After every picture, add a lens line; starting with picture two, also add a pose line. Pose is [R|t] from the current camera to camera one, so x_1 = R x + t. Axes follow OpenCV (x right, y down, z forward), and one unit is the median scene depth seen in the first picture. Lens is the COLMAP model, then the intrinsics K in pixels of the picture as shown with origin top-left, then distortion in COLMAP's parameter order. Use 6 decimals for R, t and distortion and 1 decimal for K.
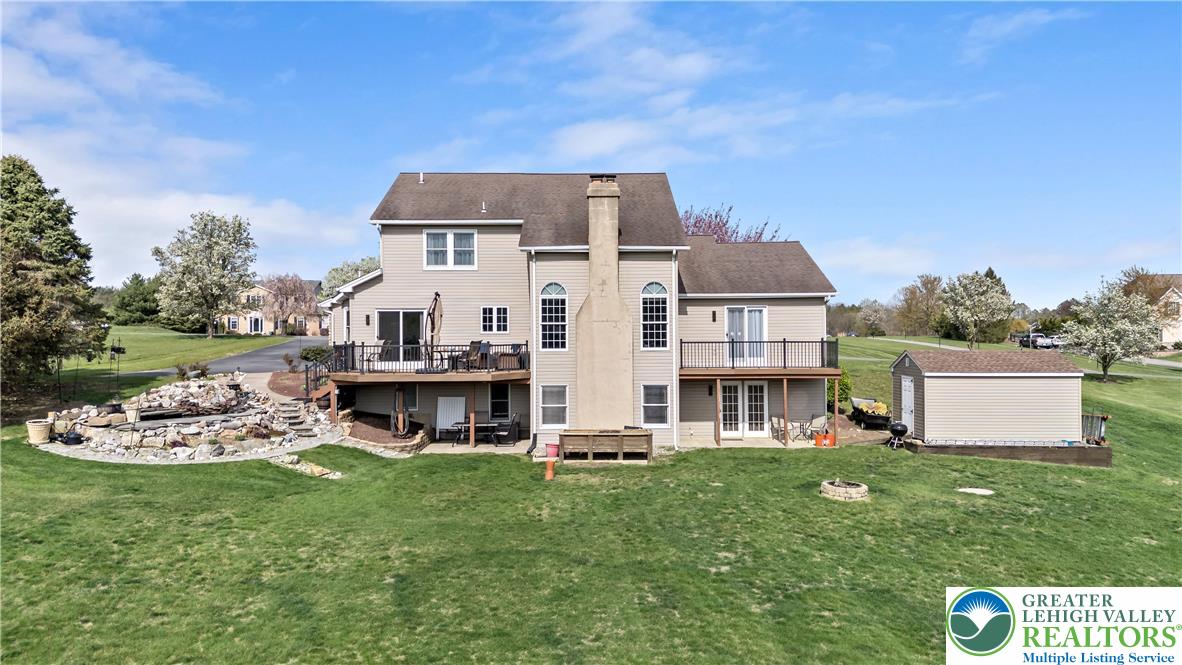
lens RADIAL K [[865.2, 0, 591.0], [0, 865.2, 332.5], [0, 0, 1]] dist [0.053327, -0.045063]
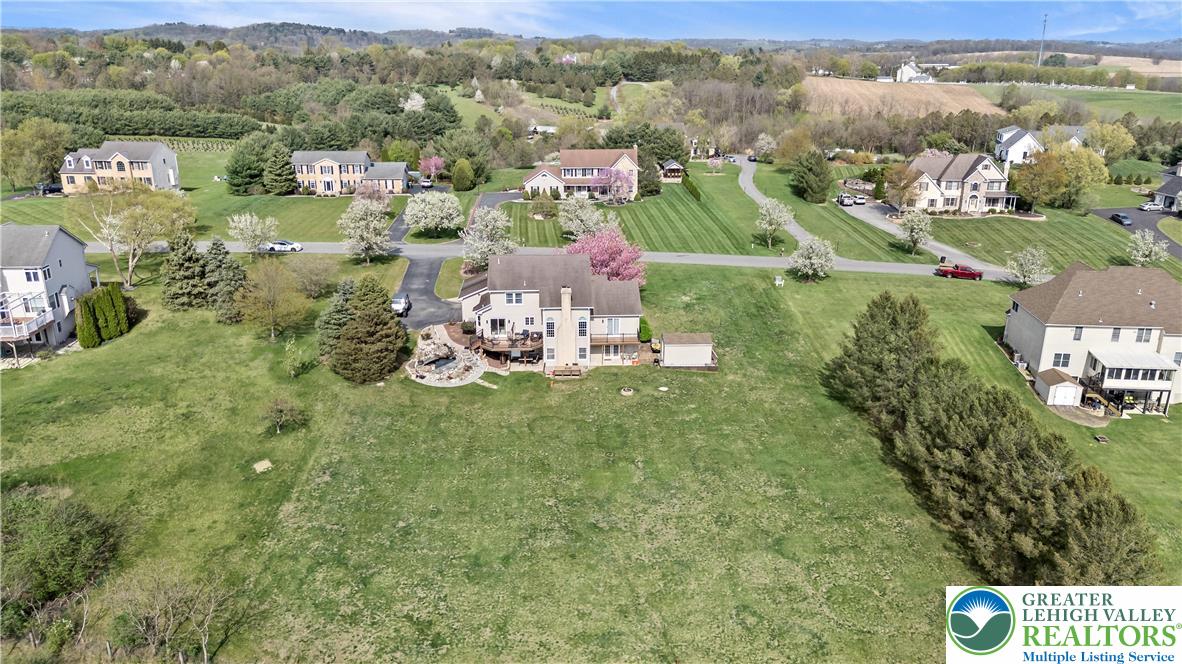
lens RADIAL K [[865.2, 0, 591.0], [0, 865.2, 332.0], [0, 0, 1]] dist [0.053327, -0.045063]
pose [[0.999076, -0.009564, 0.041902, -0.027436], [-0.004288, 0.947884, 0.318588, -1.005320], [-0.042765, -0.318473, 0.946967, -1.991312]]
